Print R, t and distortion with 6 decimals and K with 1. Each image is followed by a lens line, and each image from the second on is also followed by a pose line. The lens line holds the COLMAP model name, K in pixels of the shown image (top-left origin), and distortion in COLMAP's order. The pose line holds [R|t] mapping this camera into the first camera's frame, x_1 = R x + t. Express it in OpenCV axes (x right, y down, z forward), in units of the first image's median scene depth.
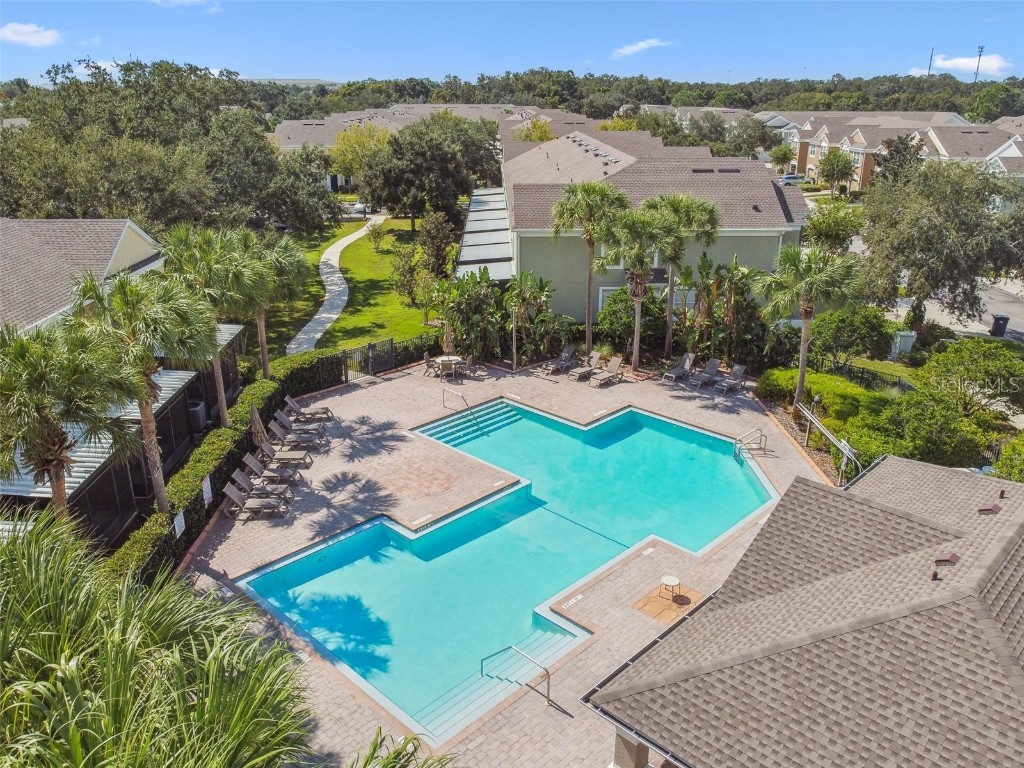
lens RADIAL K [[788.6, 0, 512.0], [0, 788.6, 384.0], [0, 0, 1]] dist [0.003286, -0.003823]
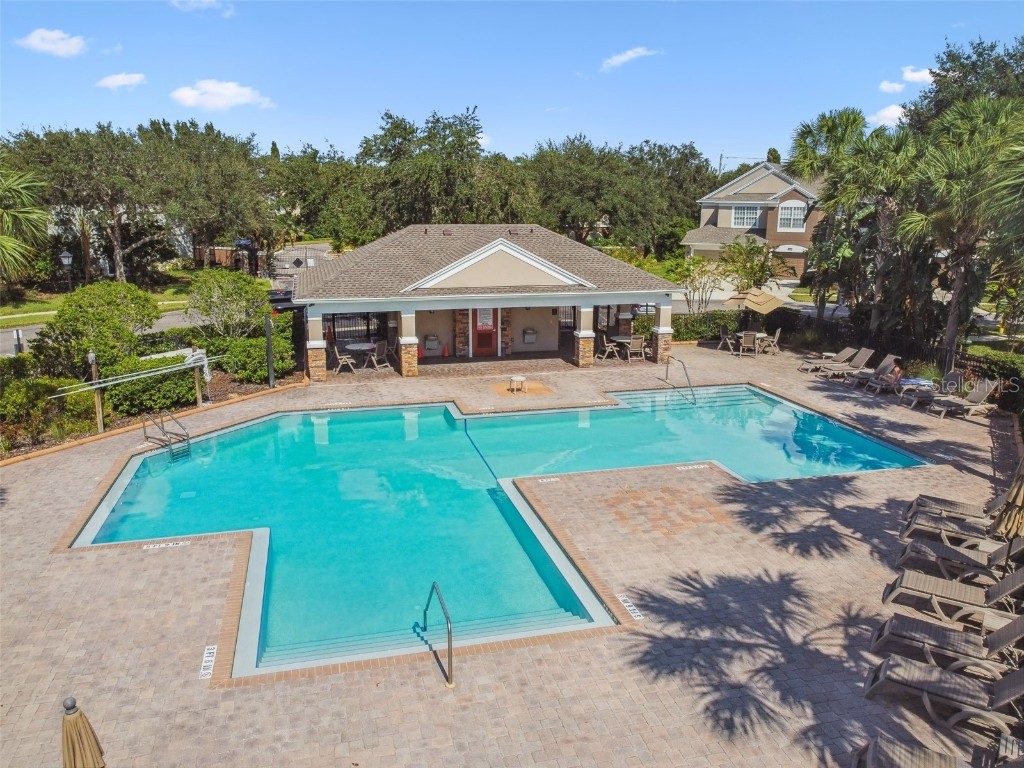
lens RADIAL K [[788.6, 0, 512.0], [0, 788.6, 384.0], [0, 0, 1]] dist [0.003286, -0.003823]
pose [[-0.852884, -0.116468, 0.508944, -0.294845], [0.175371, 0.854257, 0.489377, -0.244718], [-0.491765, 0.506636, -0.708157, 1.383360]]
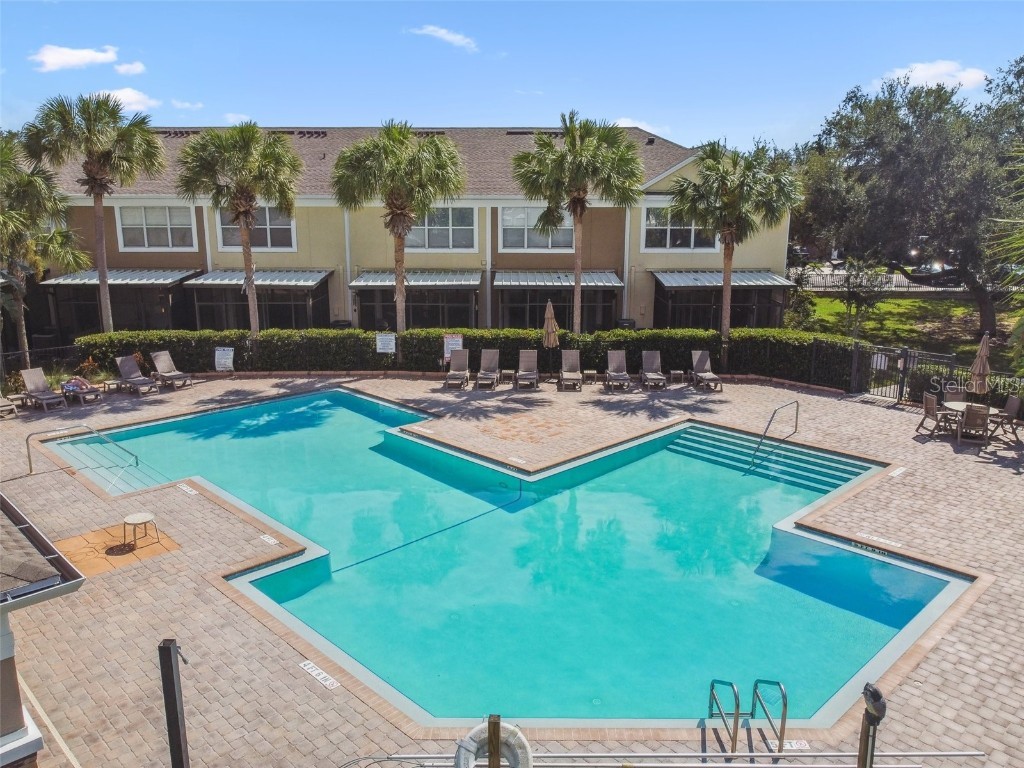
lens RADIAL K [[788.6, 0, 512.0], [0, 788.6, 384.0], [0, 0, 1]] dist [0.003286, -0.003823]
pose [[-0.020452, 0.233897, -0.972046, 0.604862], [-0.343495, 0.911423, 0.226537, -0.081440], [0.938932, 0.338526, 0.061702, 0.908573]]
